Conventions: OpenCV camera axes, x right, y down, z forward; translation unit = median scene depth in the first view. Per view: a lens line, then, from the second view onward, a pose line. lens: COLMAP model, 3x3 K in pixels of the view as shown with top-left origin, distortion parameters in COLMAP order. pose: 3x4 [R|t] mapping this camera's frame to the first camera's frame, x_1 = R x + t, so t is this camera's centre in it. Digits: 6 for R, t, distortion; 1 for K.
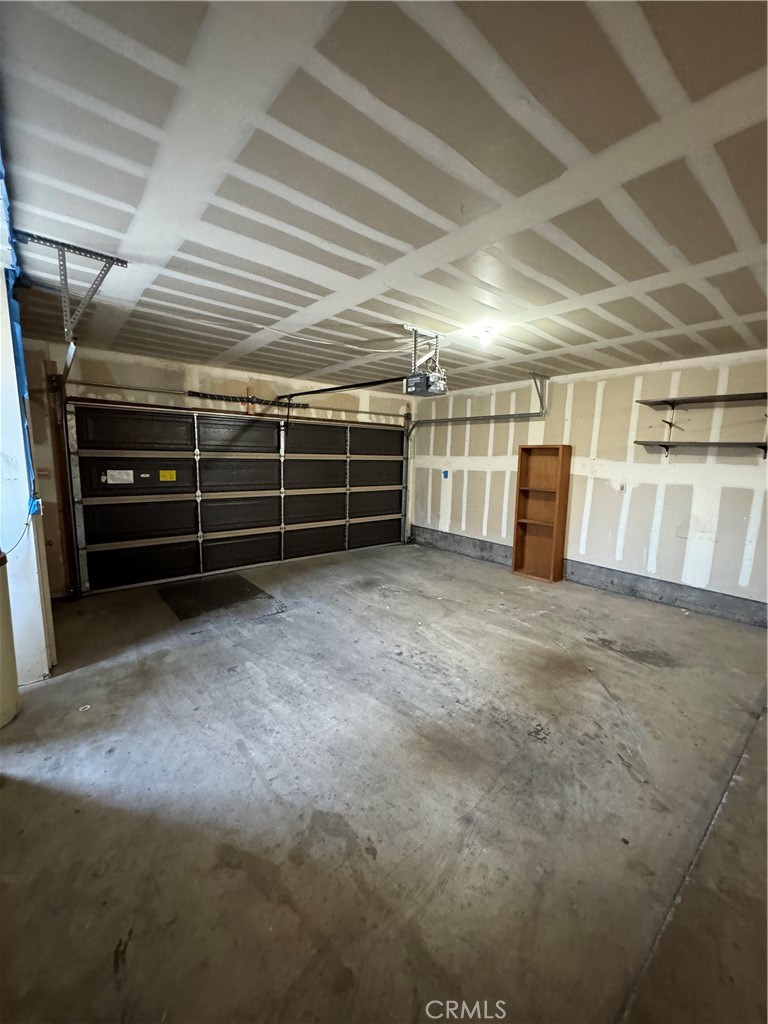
lens RADIAL K [[406.2, 0, 384.3], [0, 406.2, 514.0], [0, 0, 1]] dist [-0.005653, 0.000781]
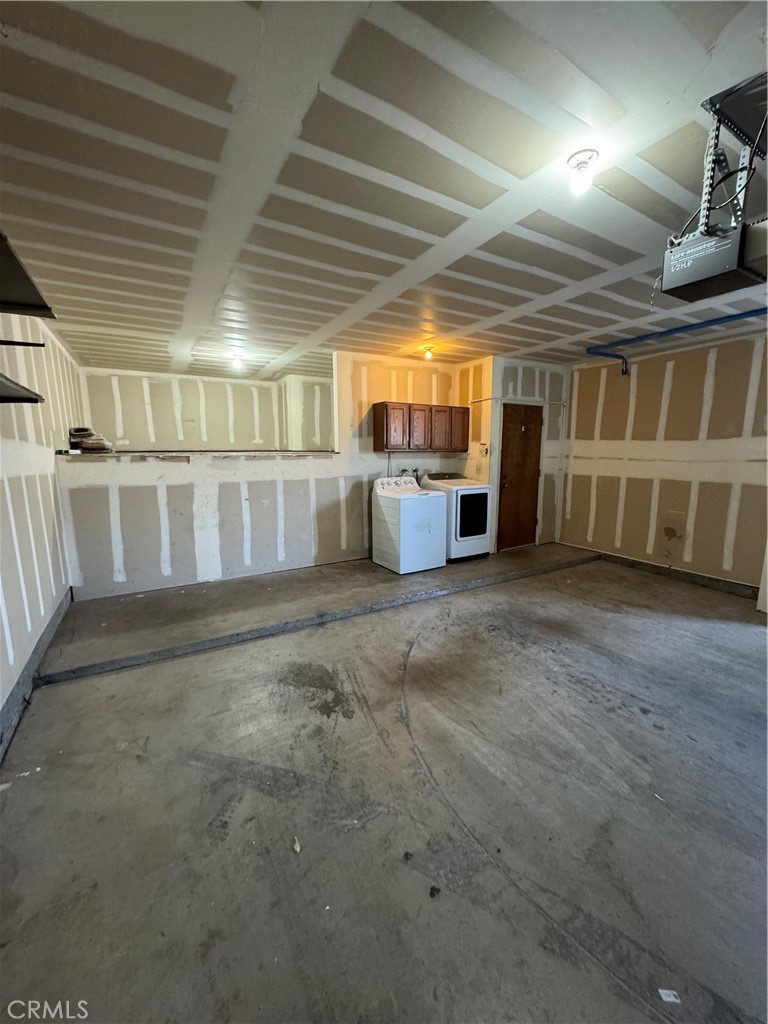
lens RADIAL K [[406.2, 0, 383.9], [0, 406.2, 512.5], [0, 0, 1]] dist [-0.005653, 0.000781]
pose [[-0.986626, -0.048388, 0.155653, 0.448549], [0.000912, 0.953268, 0.302123, -0.234211], [-0.162998, 0.298225, -0.940475, 1.846916]]
